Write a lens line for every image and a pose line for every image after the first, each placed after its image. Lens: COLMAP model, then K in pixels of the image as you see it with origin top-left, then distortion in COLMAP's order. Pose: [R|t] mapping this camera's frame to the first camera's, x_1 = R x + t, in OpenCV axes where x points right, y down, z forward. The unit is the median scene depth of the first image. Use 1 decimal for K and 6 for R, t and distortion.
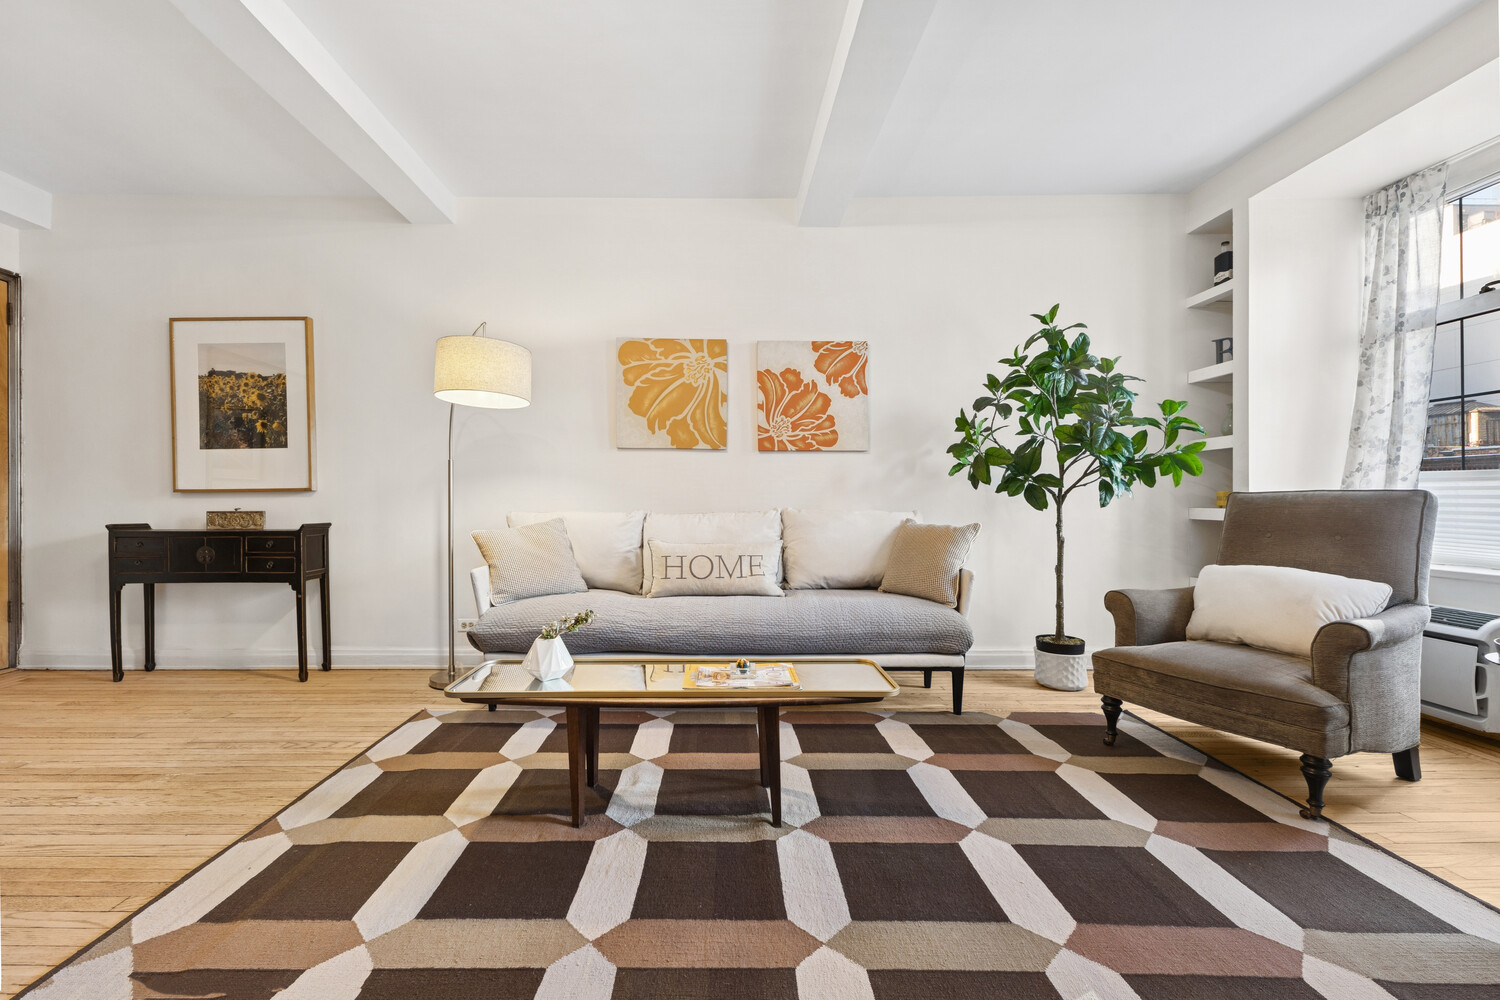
lens RADIAL K [[641.1, 0, 708.8], [0, 641.1, 497.5], [0, 0, 1]] dist [0.003986, -0.000589]
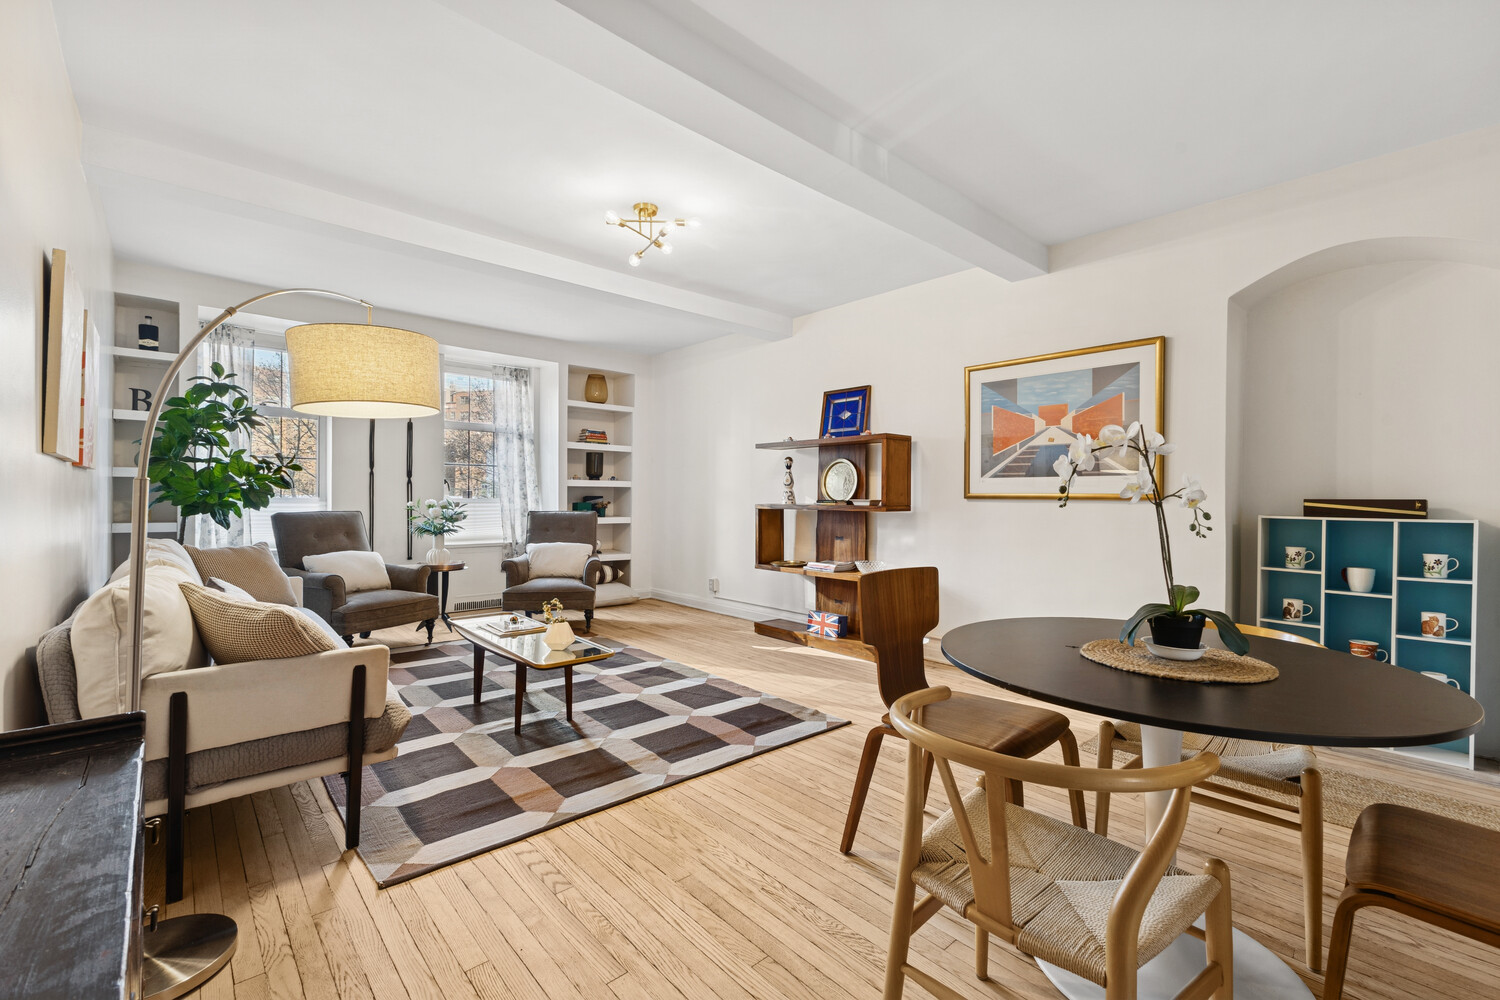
lens RADIAL K [[641.1, 0, 757.5], [0, 641.1, 502.7], [0, 0, 1]] dist [0.003986, -0.000589]
pose [[-0.673655, -0.015746, 0.738878, -0.938879], [-0.014209, 0.999864, 0.008354, -0.050311], [-0.738909, -0.004871, -0.673787, 0.926693]]
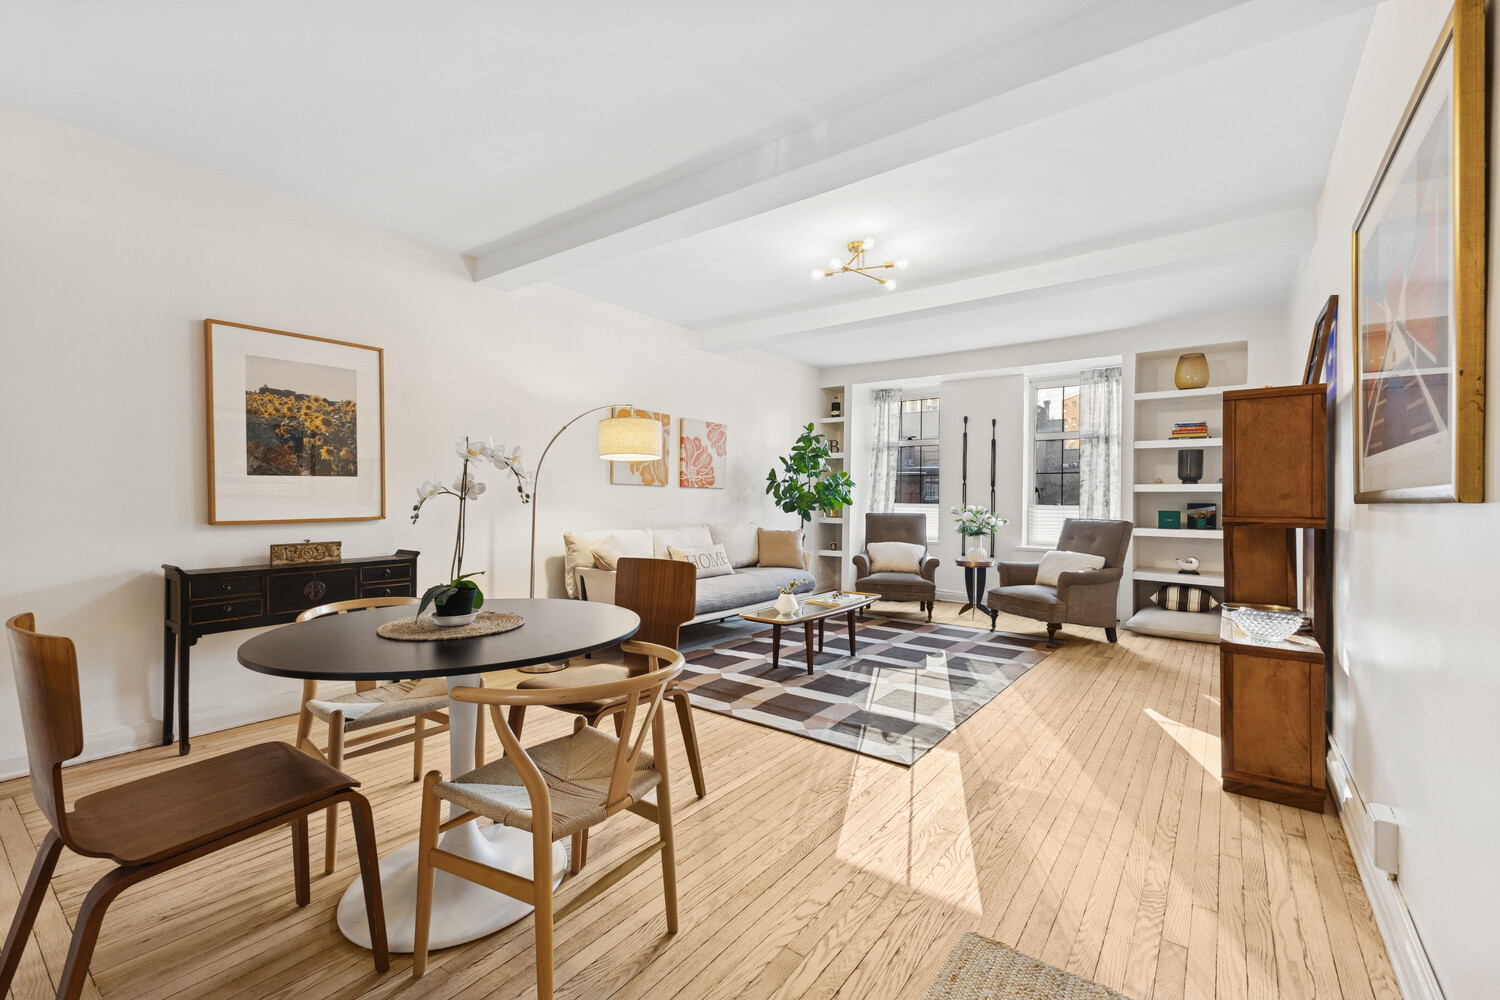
lens RADIAL K [[641.1, 0, 751.2], [0, 641.1, 498.4], [0, 0, 1]] dist [0.003986, -0.000589]
pose [[0.596921, 0.002802, 0.802295, -1.087903], [-0.010711, 0.999933, 0.004477, -0.054471], [-0.802228, -0.011265, 0.596911, -0.079032]]
